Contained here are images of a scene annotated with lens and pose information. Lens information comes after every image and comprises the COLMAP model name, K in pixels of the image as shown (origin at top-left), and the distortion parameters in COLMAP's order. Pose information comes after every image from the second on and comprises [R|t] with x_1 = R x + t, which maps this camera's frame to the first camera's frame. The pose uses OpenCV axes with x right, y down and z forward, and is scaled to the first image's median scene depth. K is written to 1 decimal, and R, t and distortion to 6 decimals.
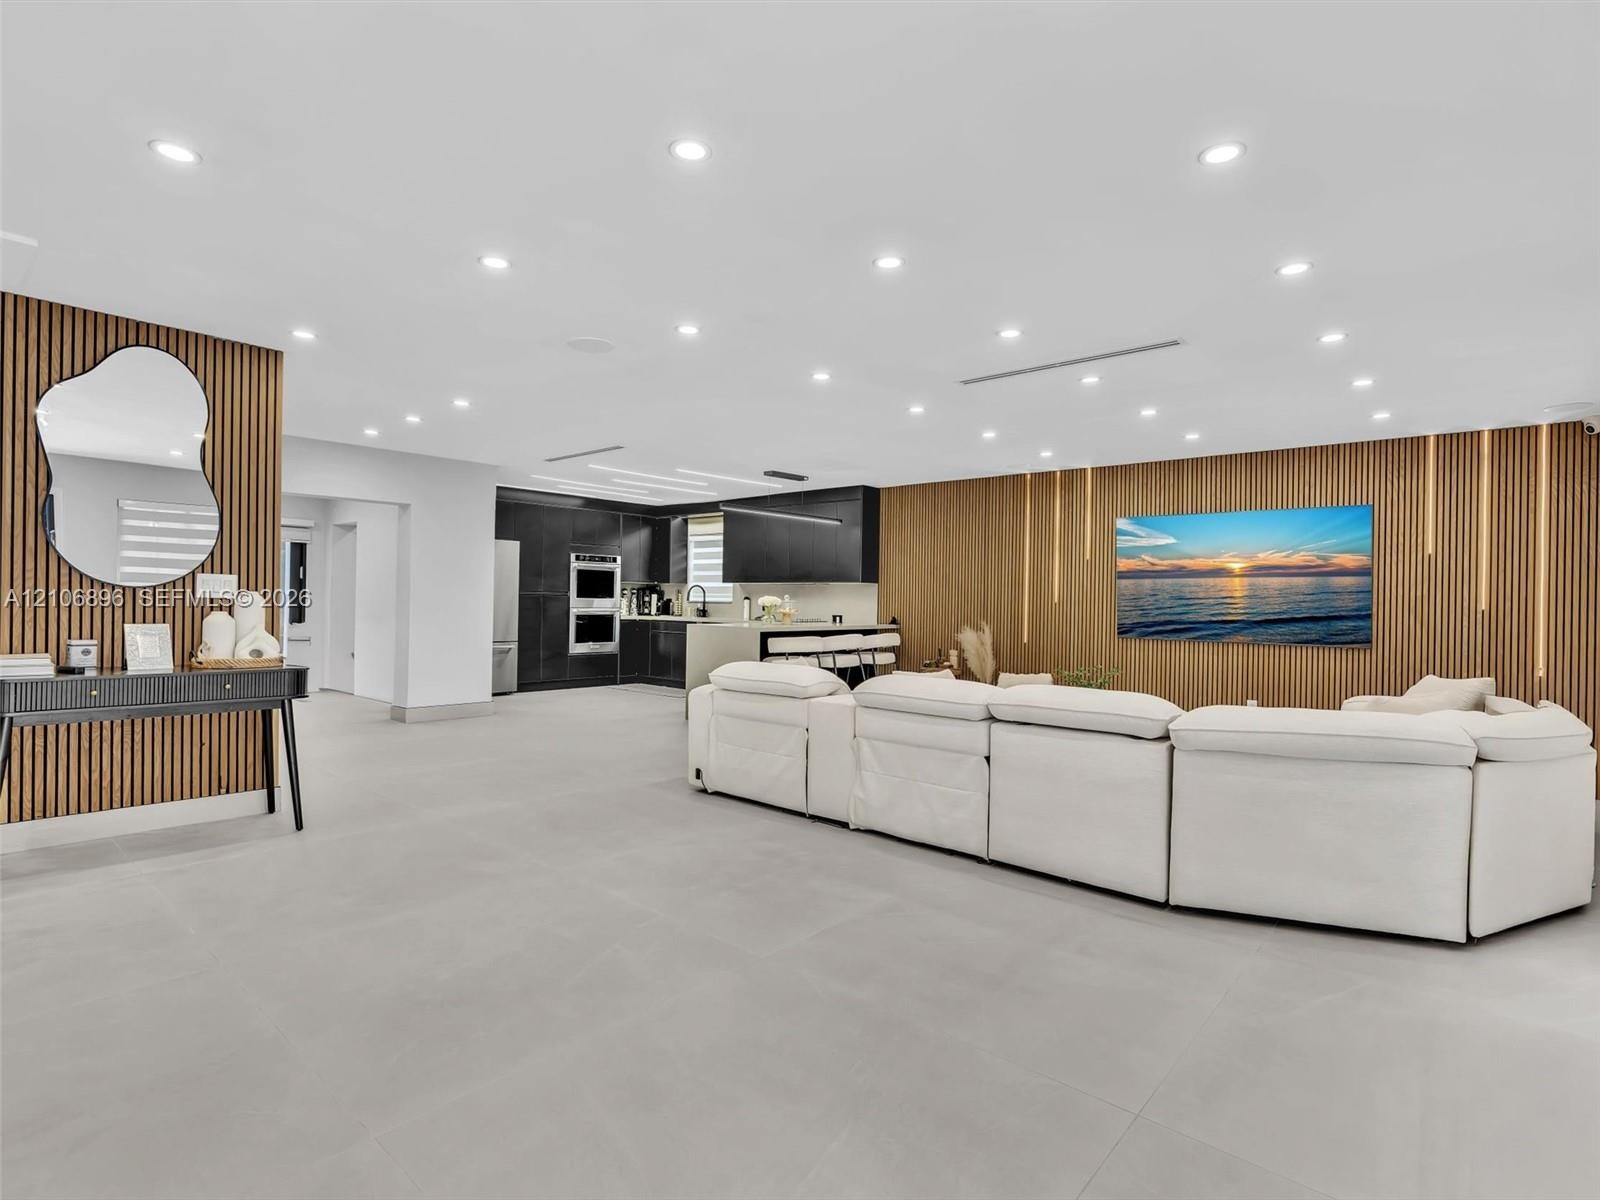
lens RADIAL K [[807.4, 0, 800.0], [0, 807.4, 600.0], [0, 0, 1]] dist [-0.001339, 0.001638]
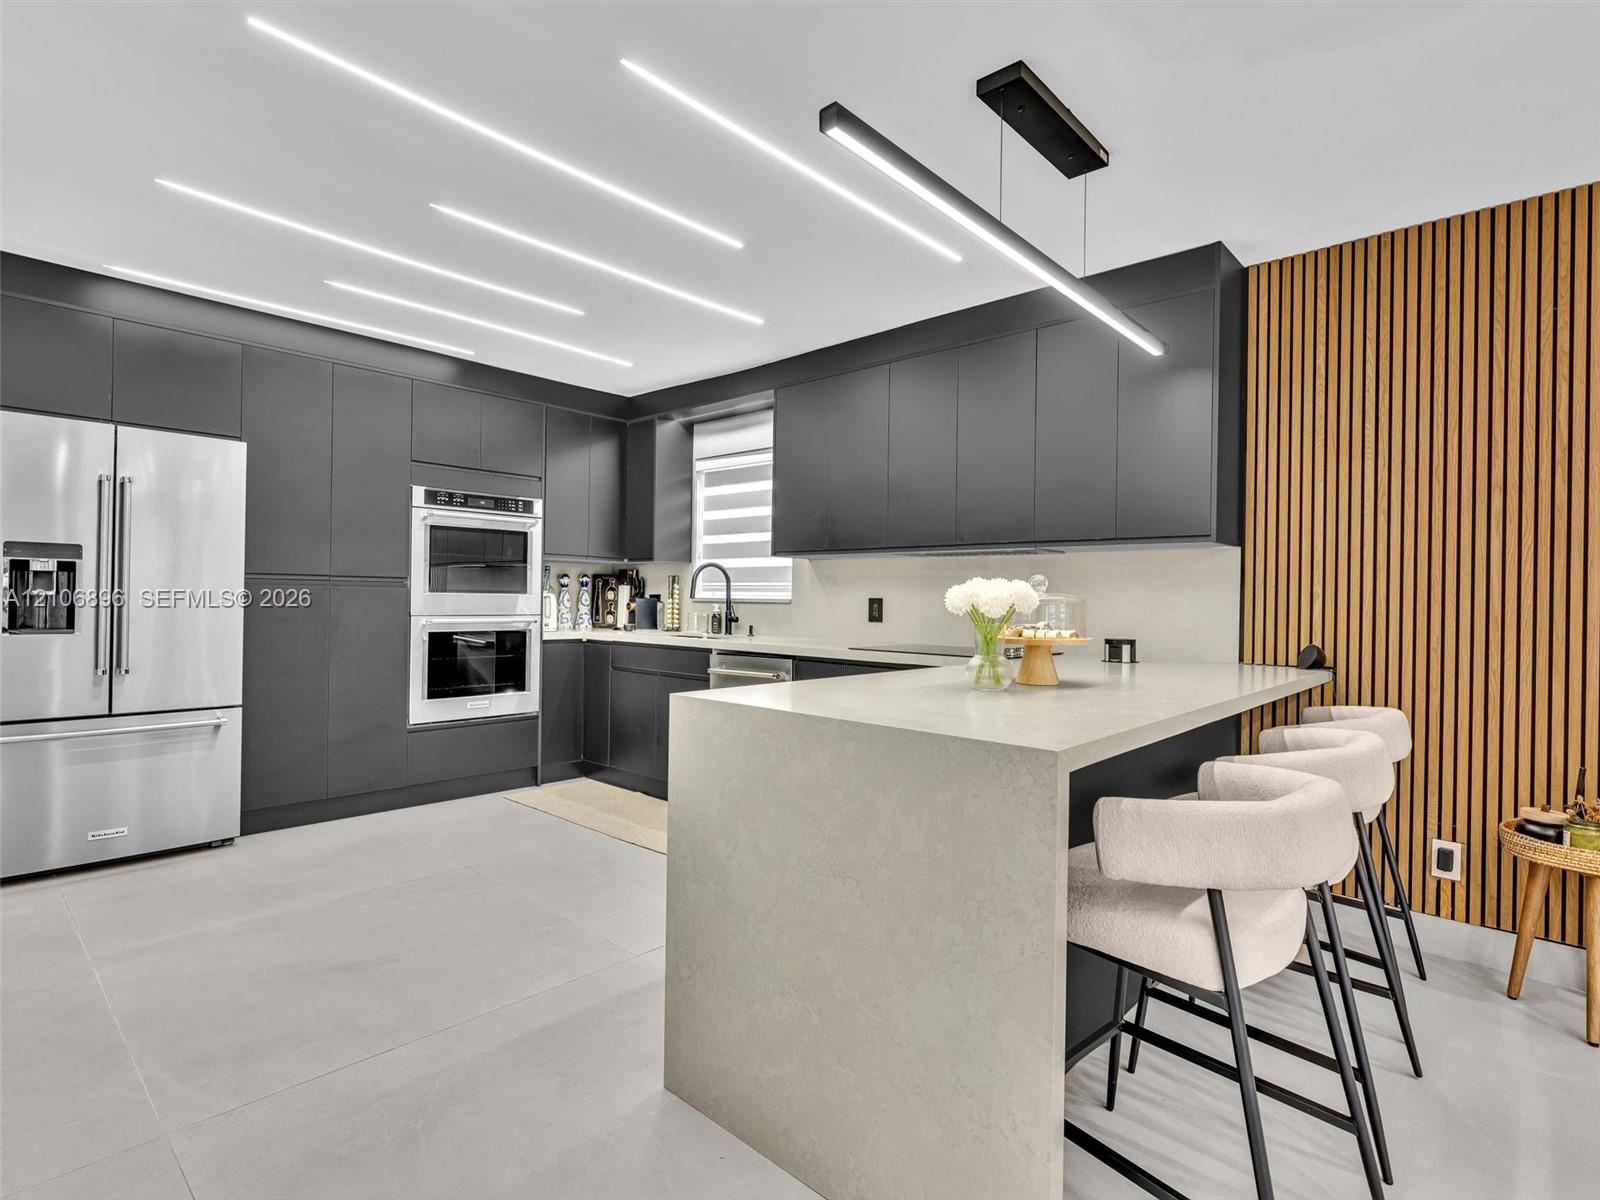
lens RADIAL K [[807.4, 0, 800.0], [0, 807.4, 600.0], [0, 0, 1]] dist [-0.001339, 0.001638]
pose [[0.999711, -0.000113, -0.024023, -0.064379], [0.000108, 1.000000, -0.000184, 0.001604], [0.024023, 0.000181, 0.999711, 0.521127]]
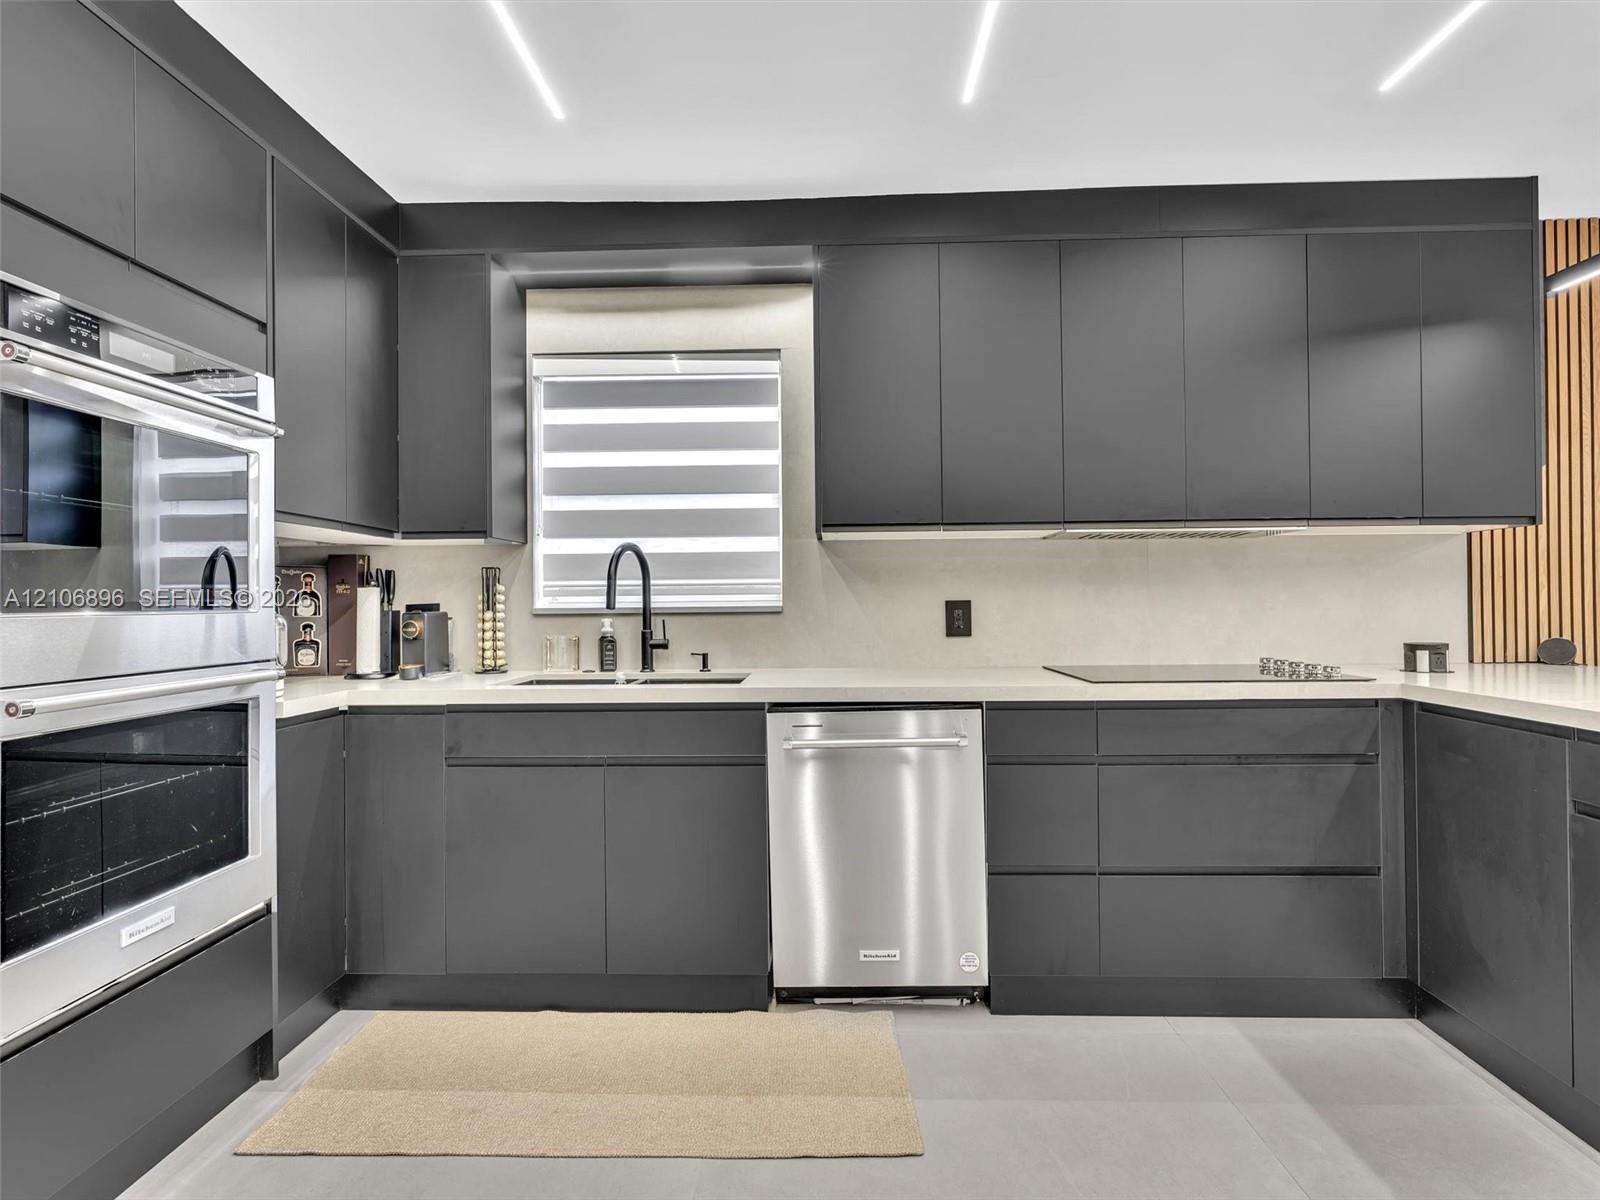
lens RADIAL K [[807.4, 0, 800.0], [0, 807.4, 600.0], [0, 0, 1]] dist [-0.001339, 0.001638]
pose [[0.771489, -0.020794, 0.635903, -0.230774], [0.021865, 0.999742, 0.006164, -0.002065], [-0.635867, 0.009149, 0.771744, 0.733959]]
